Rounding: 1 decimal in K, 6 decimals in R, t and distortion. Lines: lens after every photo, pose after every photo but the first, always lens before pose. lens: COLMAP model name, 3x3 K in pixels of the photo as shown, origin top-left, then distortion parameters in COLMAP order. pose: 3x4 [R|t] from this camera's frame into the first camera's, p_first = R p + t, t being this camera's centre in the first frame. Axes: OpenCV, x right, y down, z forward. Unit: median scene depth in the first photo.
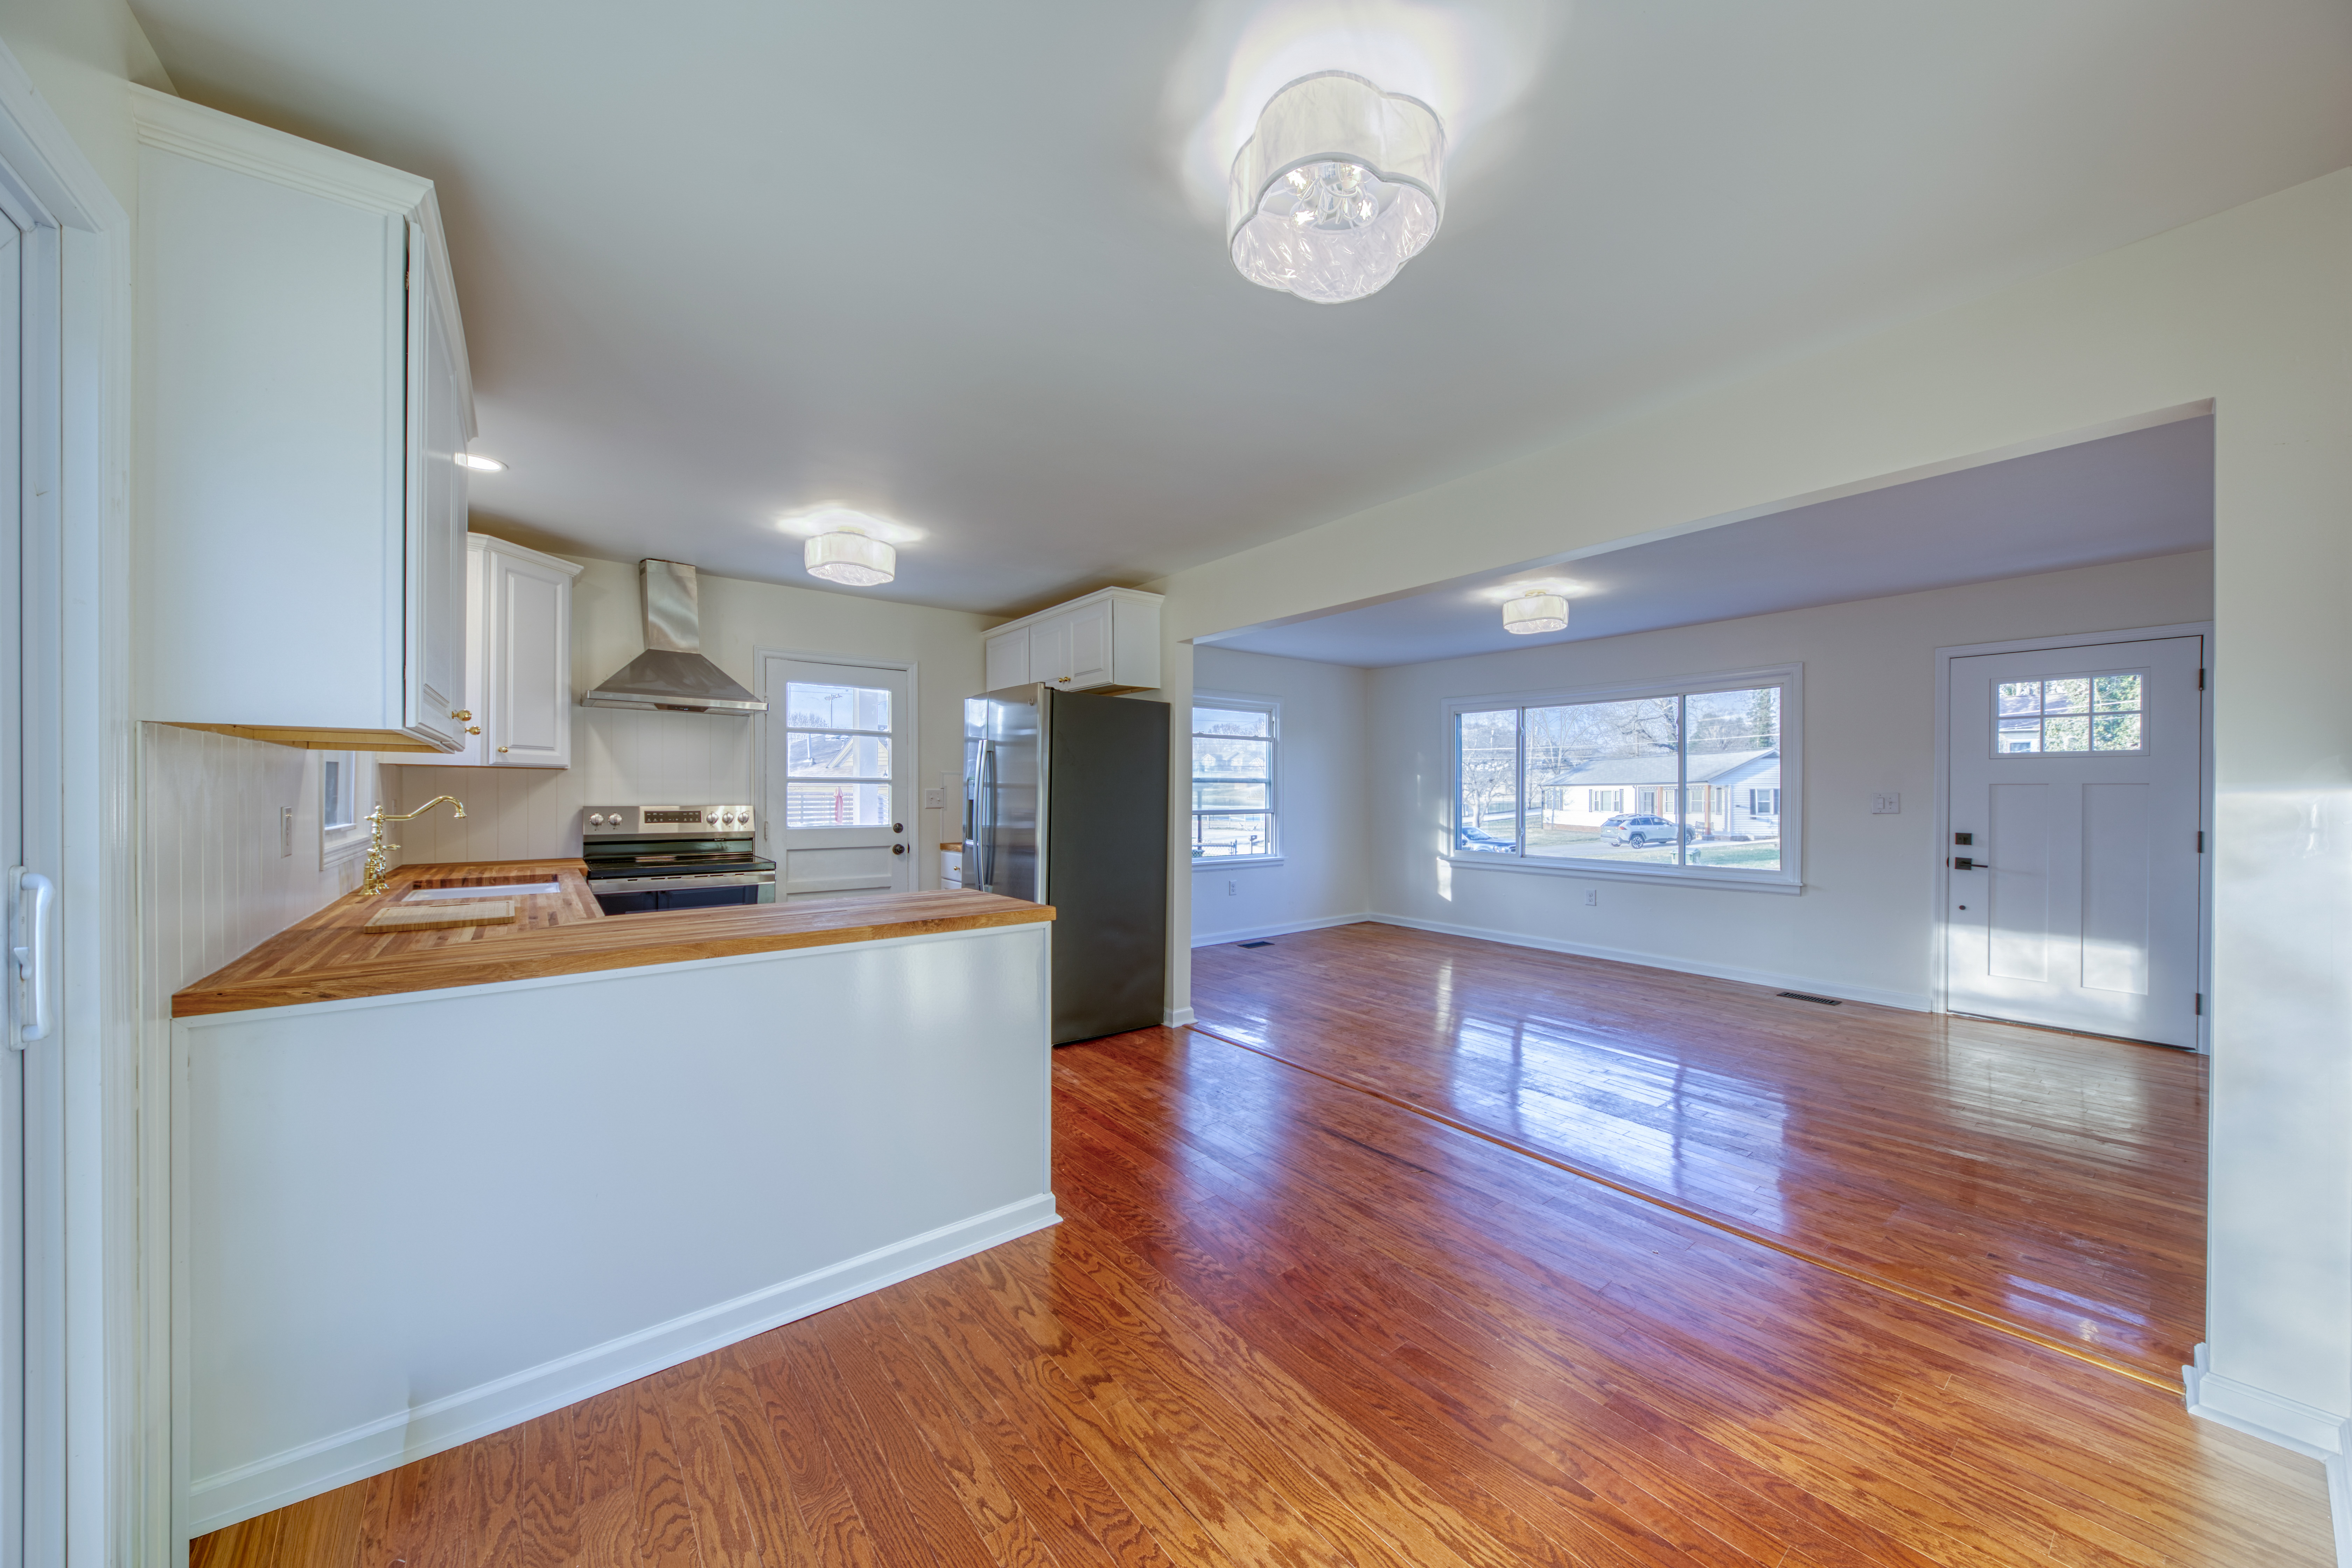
lens RADIAL K [[824.1, 0, 1163.5], [0, 824.1, 791.8], [0, 0, 1]] dist [0.000194, -0.001758]
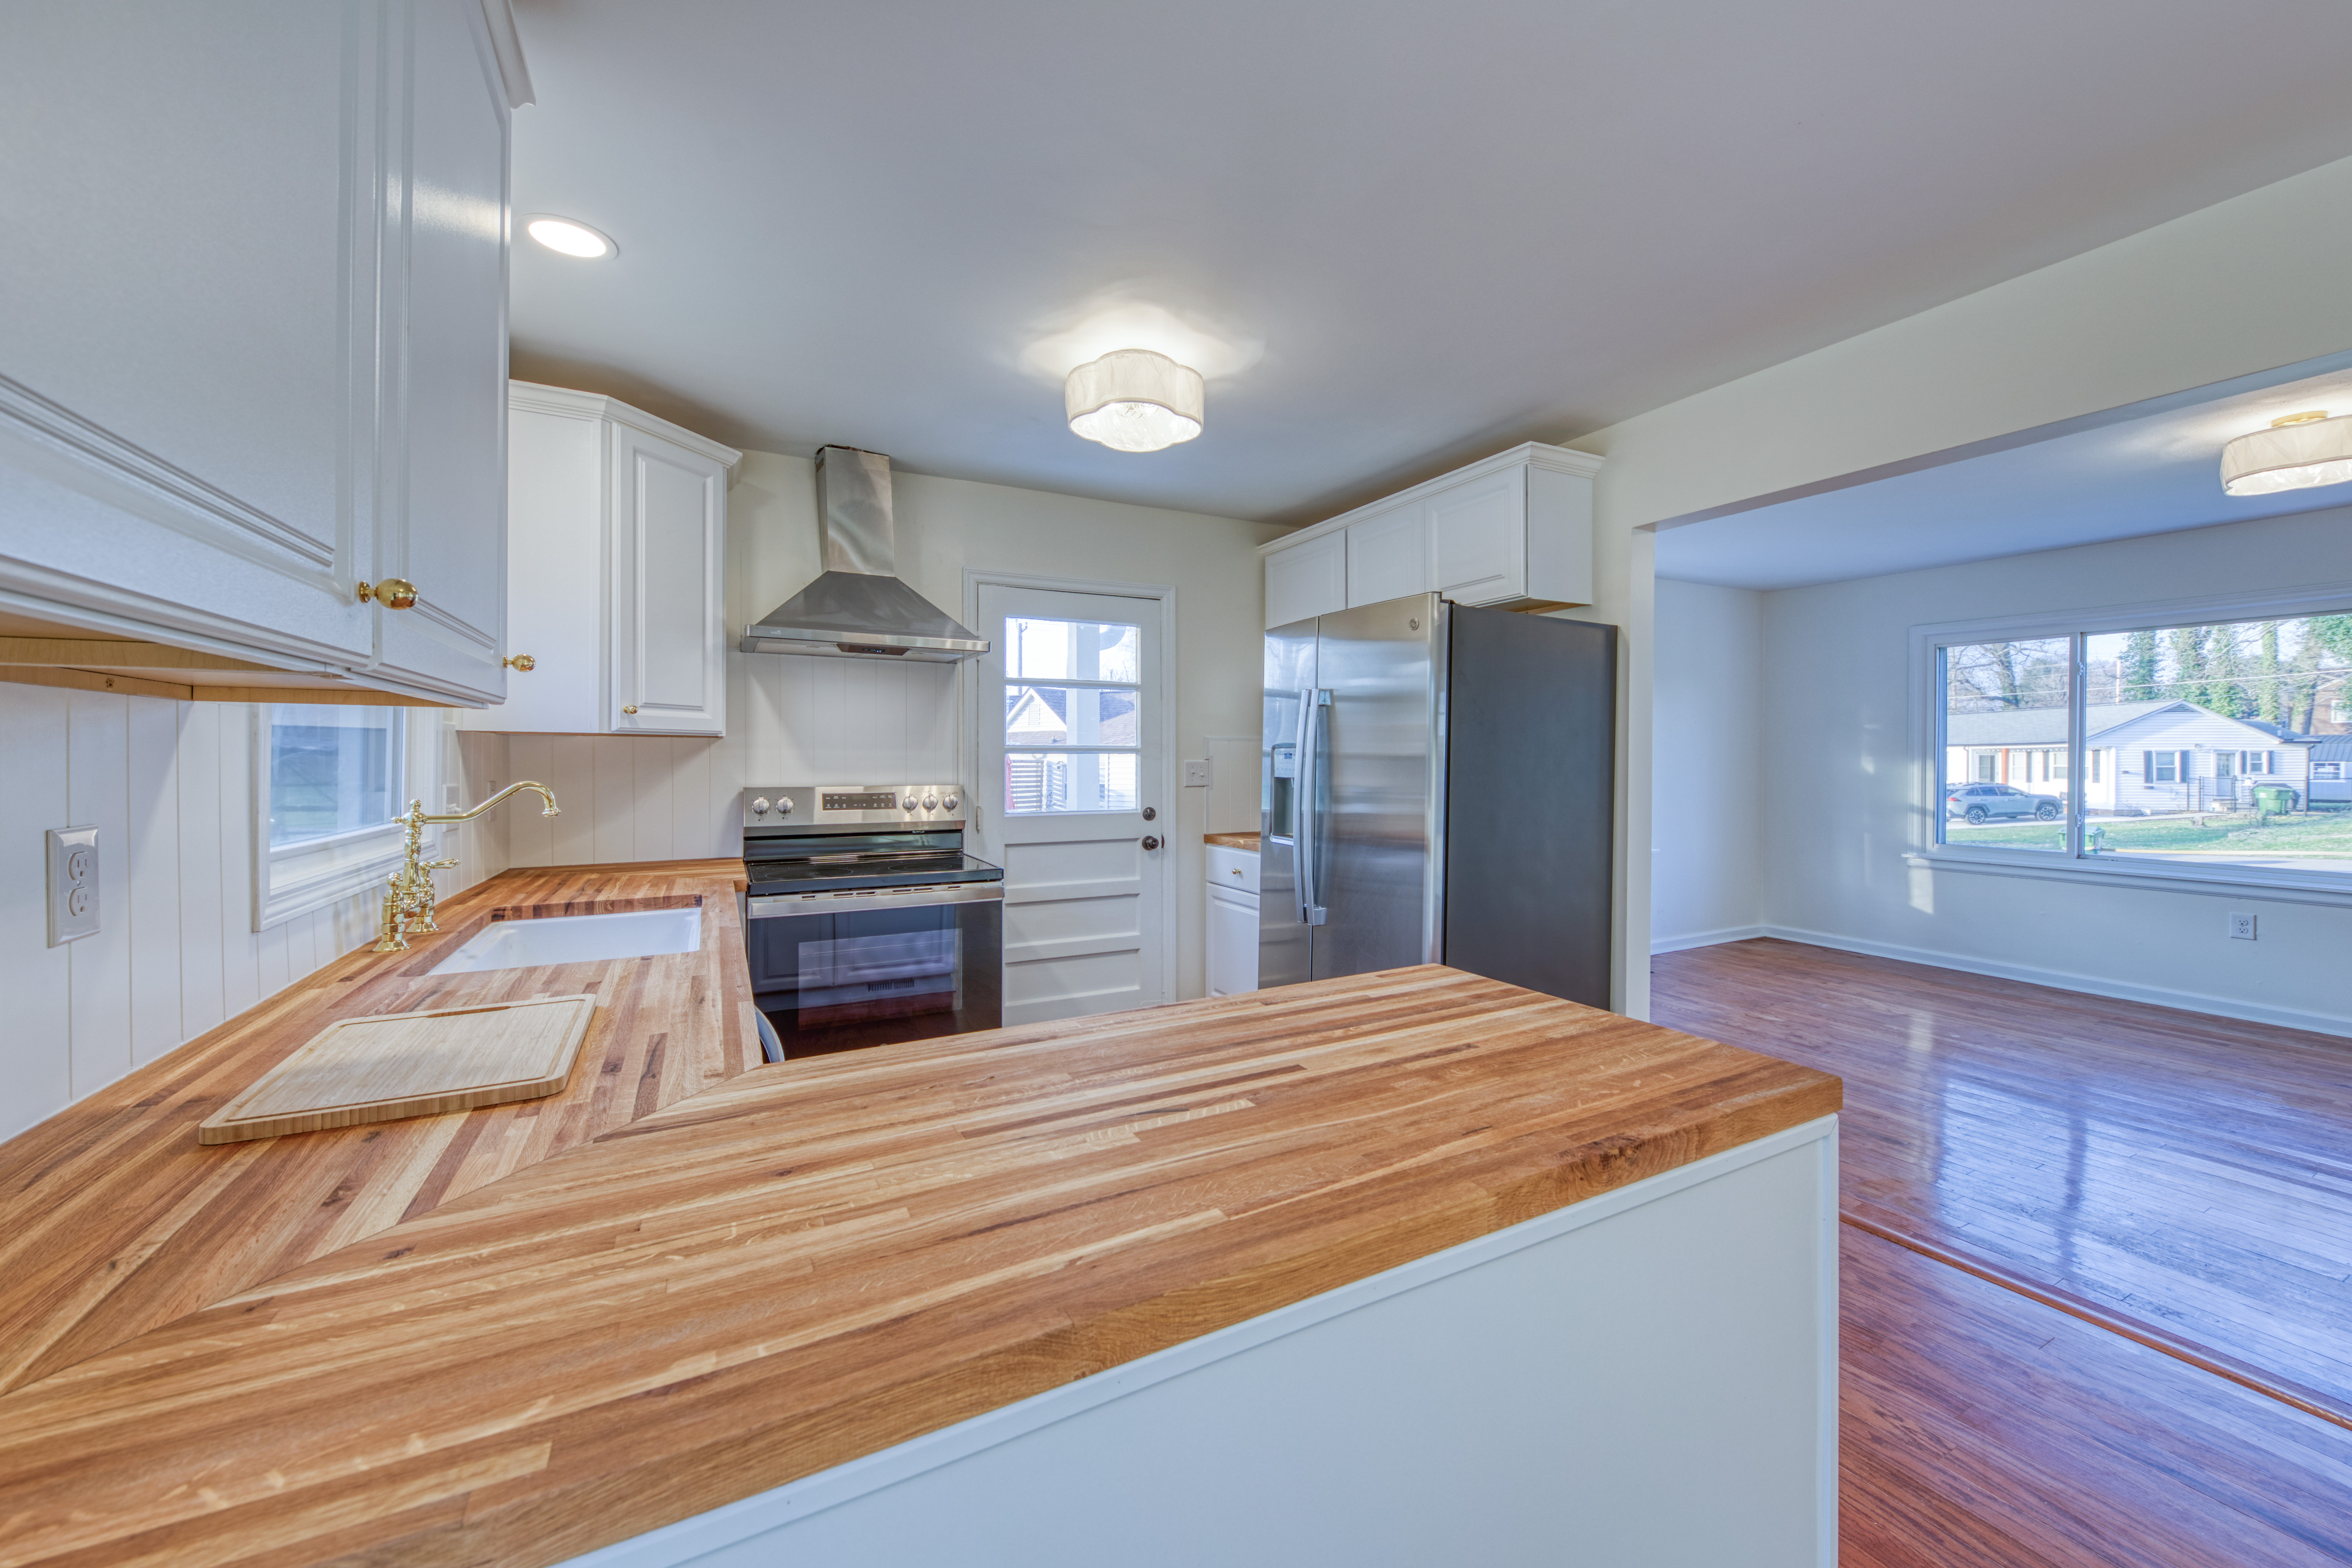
lens RADIAL K [[906.8, 0, 1276.9], [0, 906.8, 749.3], [0, 0, 1]] dist [0.002860, 0.000426]
pose [[0.995906, -0.006532, -0.090161, -0.158949], [0.005704, 0.999939, -0.009435, -0.006371], [0.090217, 0.008882, 0.995882, 0.238941]]
